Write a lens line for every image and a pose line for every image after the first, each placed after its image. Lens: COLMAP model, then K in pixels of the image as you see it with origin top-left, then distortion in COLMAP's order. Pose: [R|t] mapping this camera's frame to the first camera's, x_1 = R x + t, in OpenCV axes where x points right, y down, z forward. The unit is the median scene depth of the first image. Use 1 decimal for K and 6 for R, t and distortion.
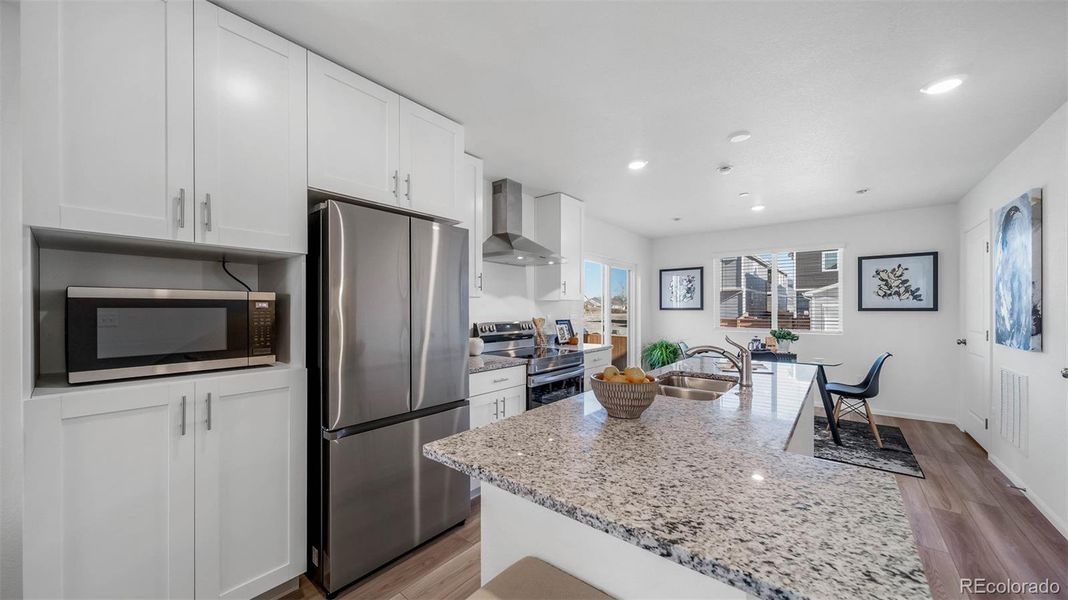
lens RADIAL K [[377.3, 0, 522.8], [0, 377.3, 309.7], [0, 0, 1]] dist [0.000483, -0.000466]
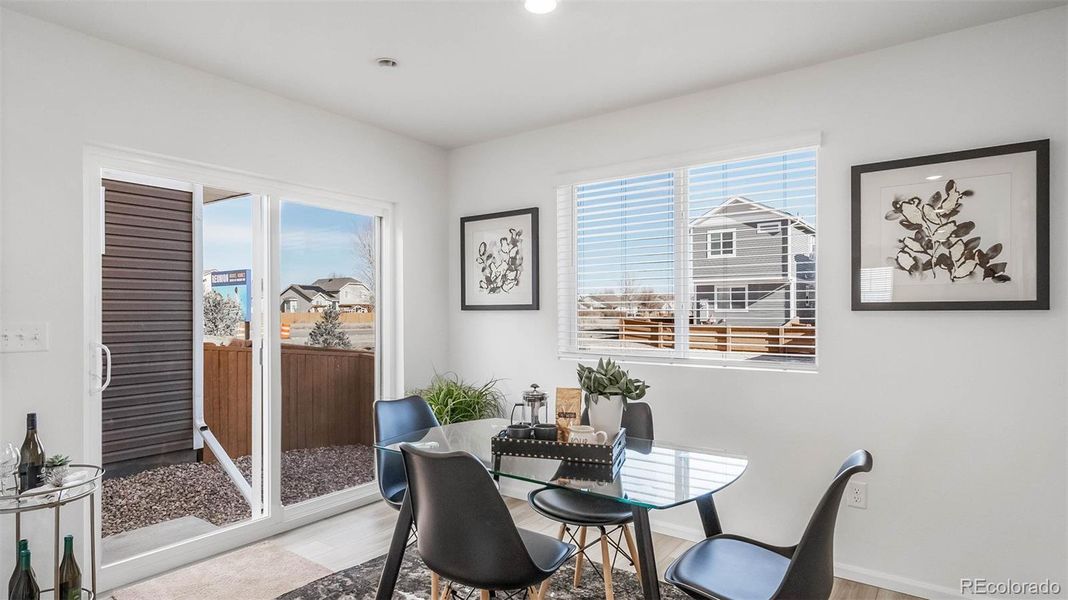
lens RADIAL K [[577.2, 0, 515.6], [0, 577.2, 309.1], [0, 0, 1]] dist [0.002669, 0.003118]
pose [[0.998766, -0.000311, 0.049668, 0.565570], [0.000642, 0.999978, -0.006659, 0.005788], [-0.049665, 0.006683, 0.998744, 0.477164]]
